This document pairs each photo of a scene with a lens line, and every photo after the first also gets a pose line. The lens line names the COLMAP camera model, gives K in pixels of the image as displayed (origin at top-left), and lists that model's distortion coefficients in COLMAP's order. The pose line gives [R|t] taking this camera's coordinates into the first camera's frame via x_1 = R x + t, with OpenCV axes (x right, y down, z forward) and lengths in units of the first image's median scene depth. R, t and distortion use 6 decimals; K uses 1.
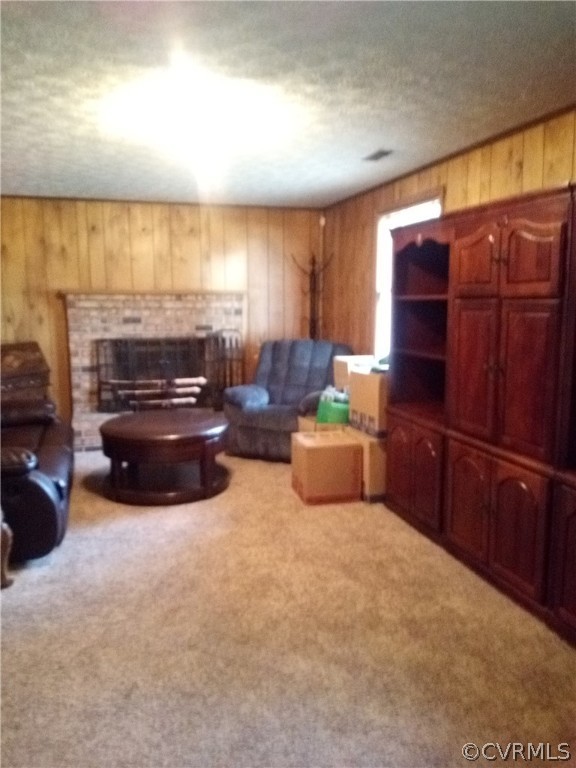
lens RADIAL K [[609.0, 0, 275.2], [0, 609.0, 391.6], [0, 0, 1]] dist [0.141383, -0.282474]
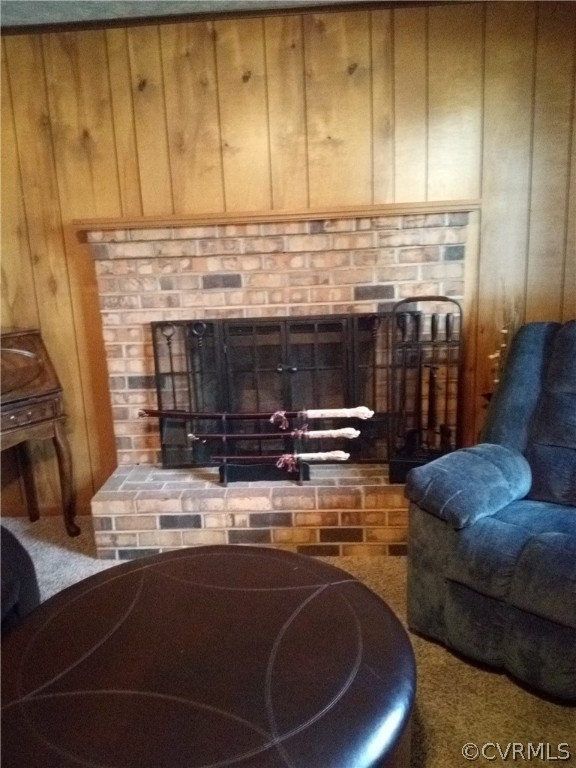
lens RADIAL K [[609.0, 0, 275.2], [0, 609.0, 391.6], [0, 0, 1]] dist [0.141383, -0.282474]
pose [[0.946565, 0.035548, -0.320549, -0.038555], [-0.006044, 0.995688, 0.092571, -0.075290], [0.322458, -0.085687, 0.942698, 0.559639]]
